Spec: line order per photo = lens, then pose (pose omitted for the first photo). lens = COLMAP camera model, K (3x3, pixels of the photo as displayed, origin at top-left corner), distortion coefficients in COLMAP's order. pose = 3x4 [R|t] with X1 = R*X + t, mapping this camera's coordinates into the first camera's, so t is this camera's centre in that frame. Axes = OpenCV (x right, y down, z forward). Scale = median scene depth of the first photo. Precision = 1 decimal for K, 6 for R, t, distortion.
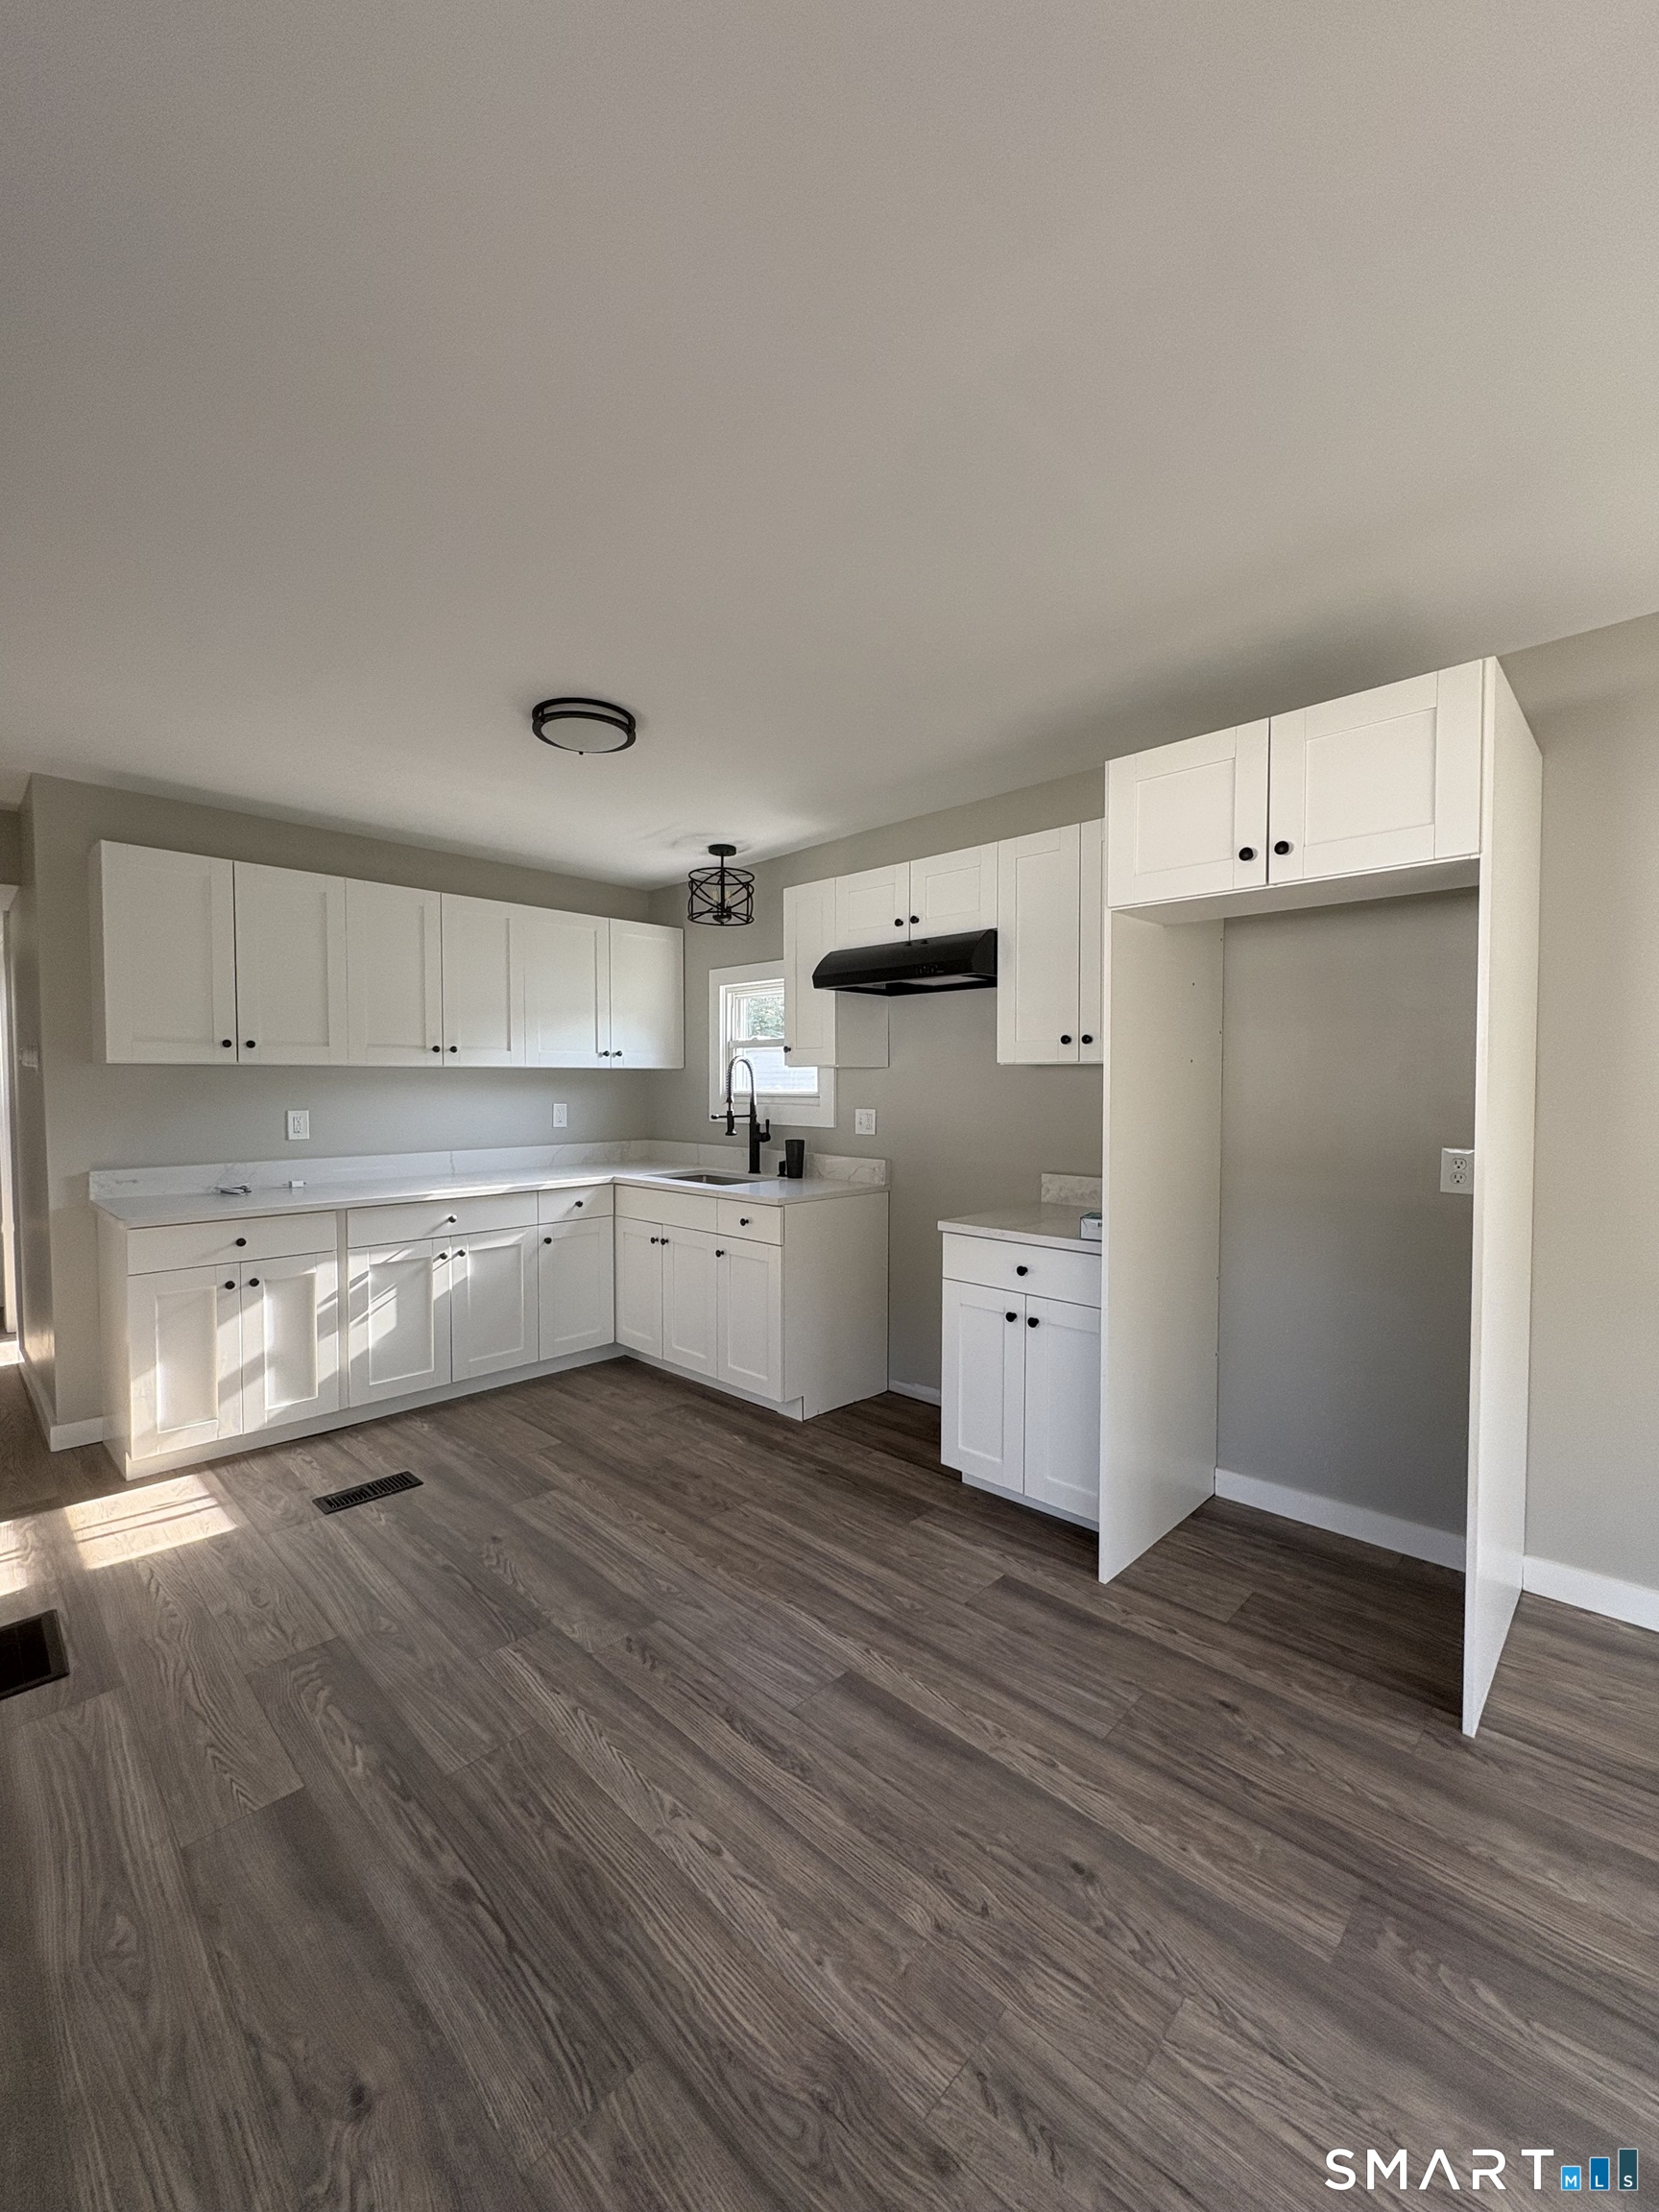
lens RADIAL K [[881.2, 0, 811.4], [0, 881.2, 1087.8], [0, 0, 1]] dist [0.003304, -0.000141]
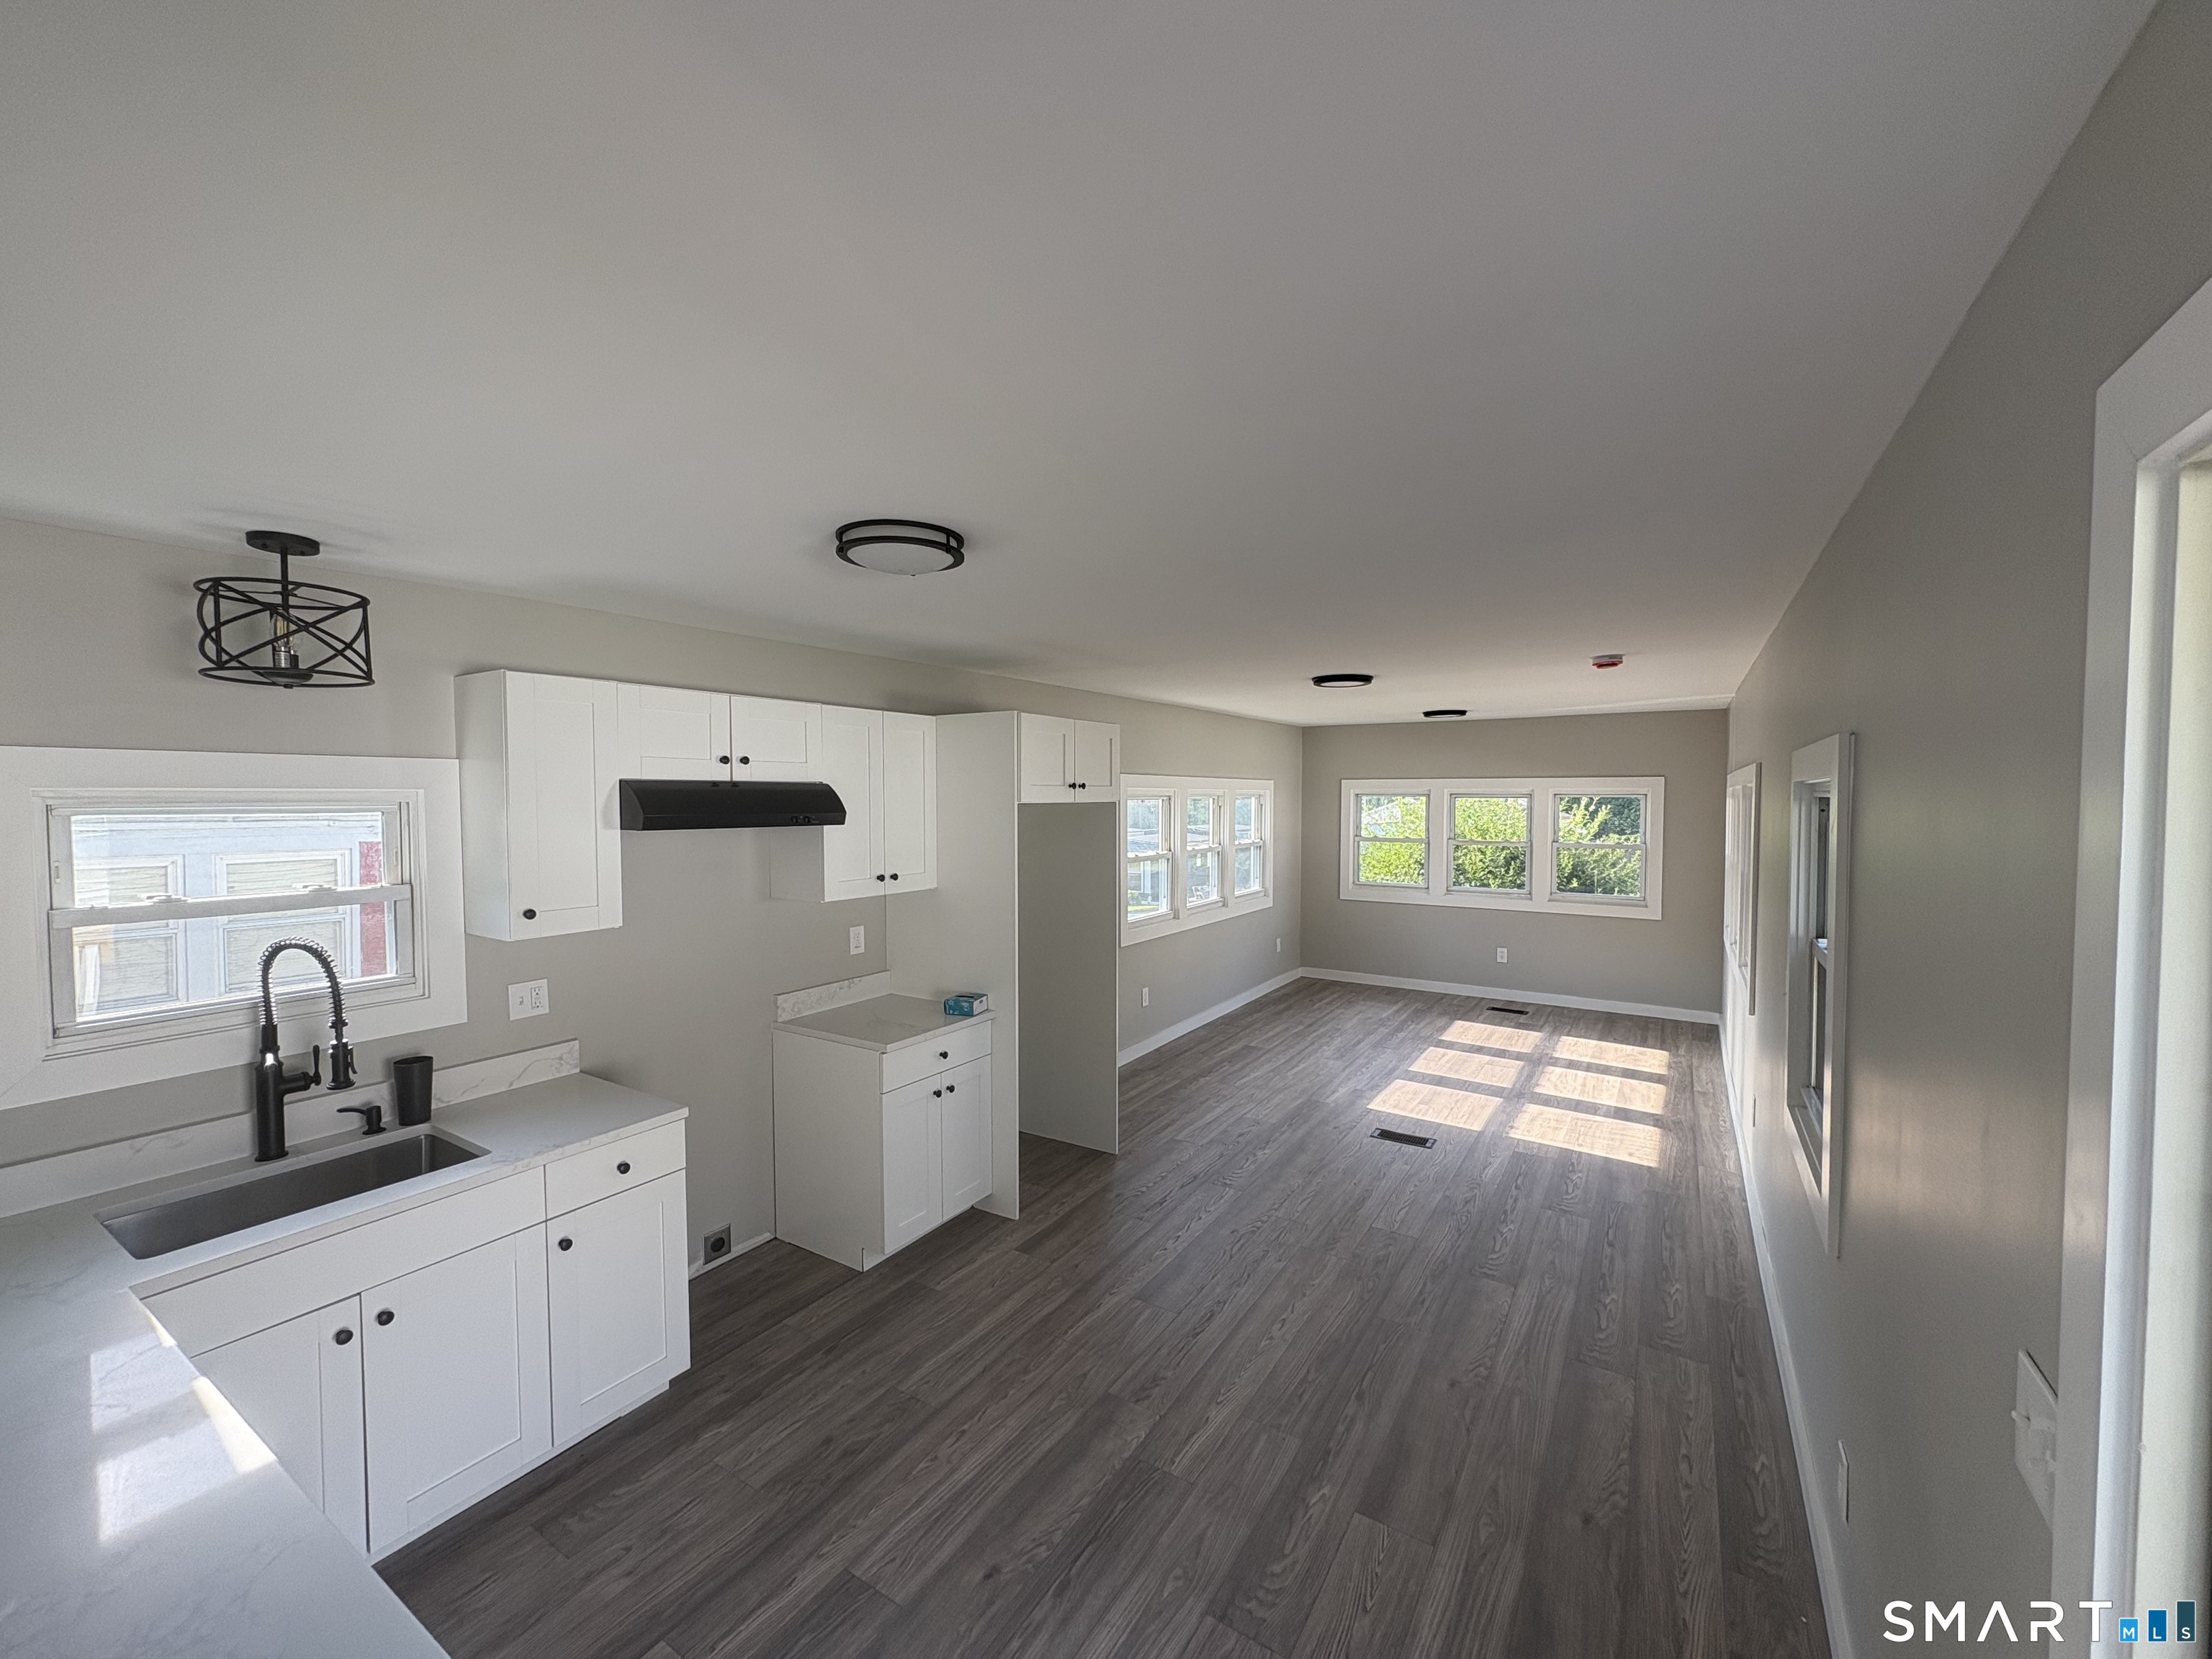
lens RADIAL K [[881.2, 0, 1115.8], [0, 881.2, 806.0], [0, 0, 1]] dist [0.003304, -0.000141]
pose [[-0.213441, -0.010277, 0.976902, -1.243575], [0.010689, 0.999860, 0.012853, -0.207720], [-0.976898, 0.013185, -0.213301, 1.128187]]
